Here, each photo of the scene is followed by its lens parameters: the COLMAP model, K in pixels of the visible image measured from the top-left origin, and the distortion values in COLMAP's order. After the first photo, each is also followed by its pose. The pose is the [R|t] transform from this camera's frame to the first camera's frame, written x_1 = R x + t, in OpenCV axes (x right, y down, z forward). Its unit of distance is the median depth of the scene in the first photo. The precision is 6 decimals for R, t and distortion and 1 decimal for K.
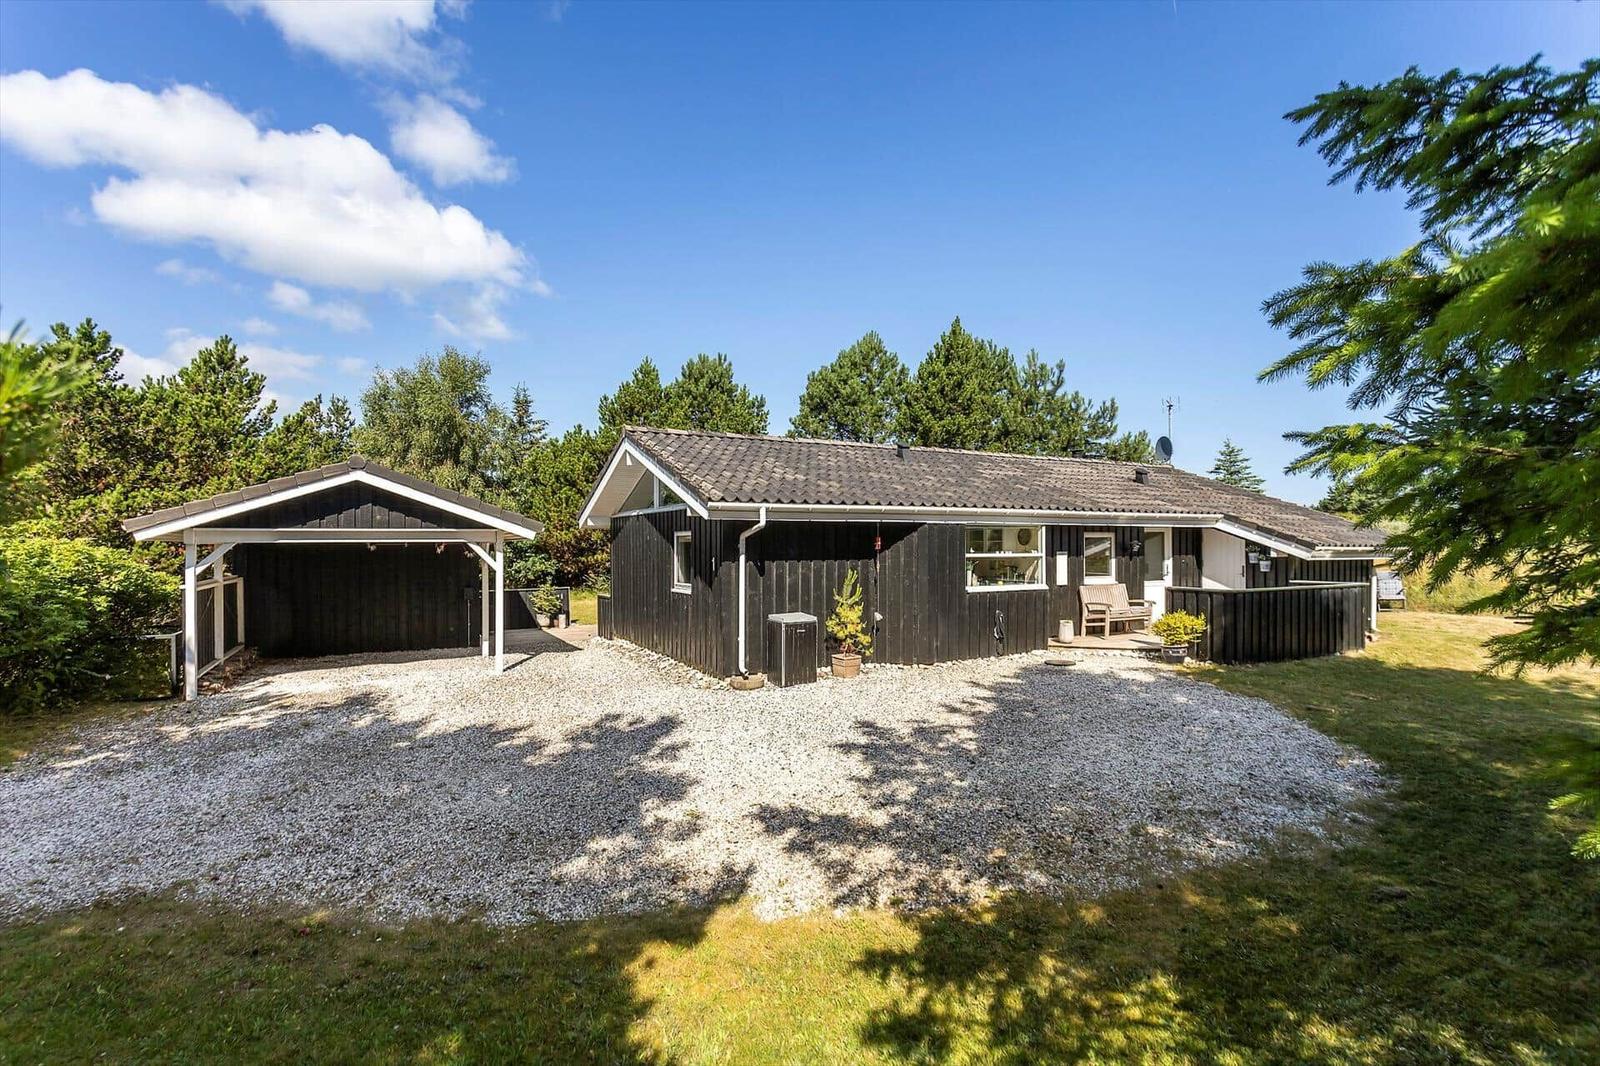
lens RADIAL K [[742.9, 0, 800.2], [0, 742.9, 541.9], [0, 0, 1]] dist [-0.000439, -0.000079]
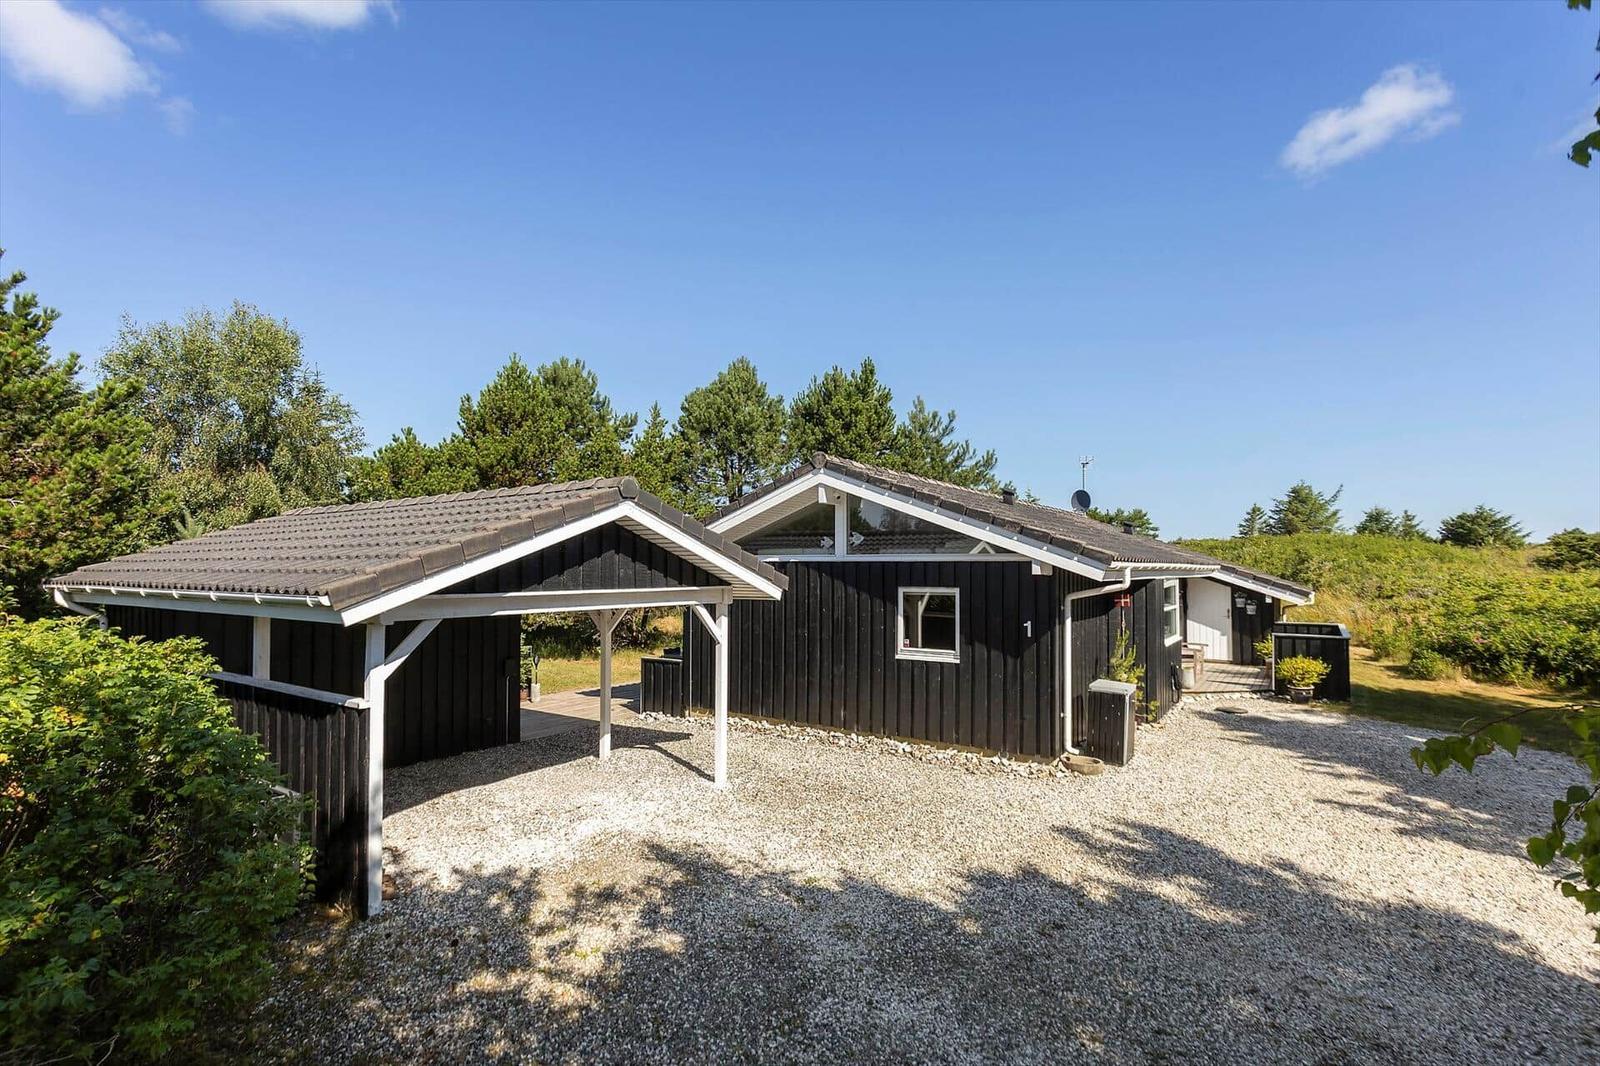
lens RADIAL K [[742.9, 0, 798.6], [0, 742.9, 539.5], [0, 0, 1]] dist [-0.000439, -0.000079]
pose [[0.896045, 0.023958, 0.443316, -0.756290], [-0.007834, 0.999241, -0.038168, -0.039343], [-0.443894, 0.030727, 0.895553, 0.351169]]
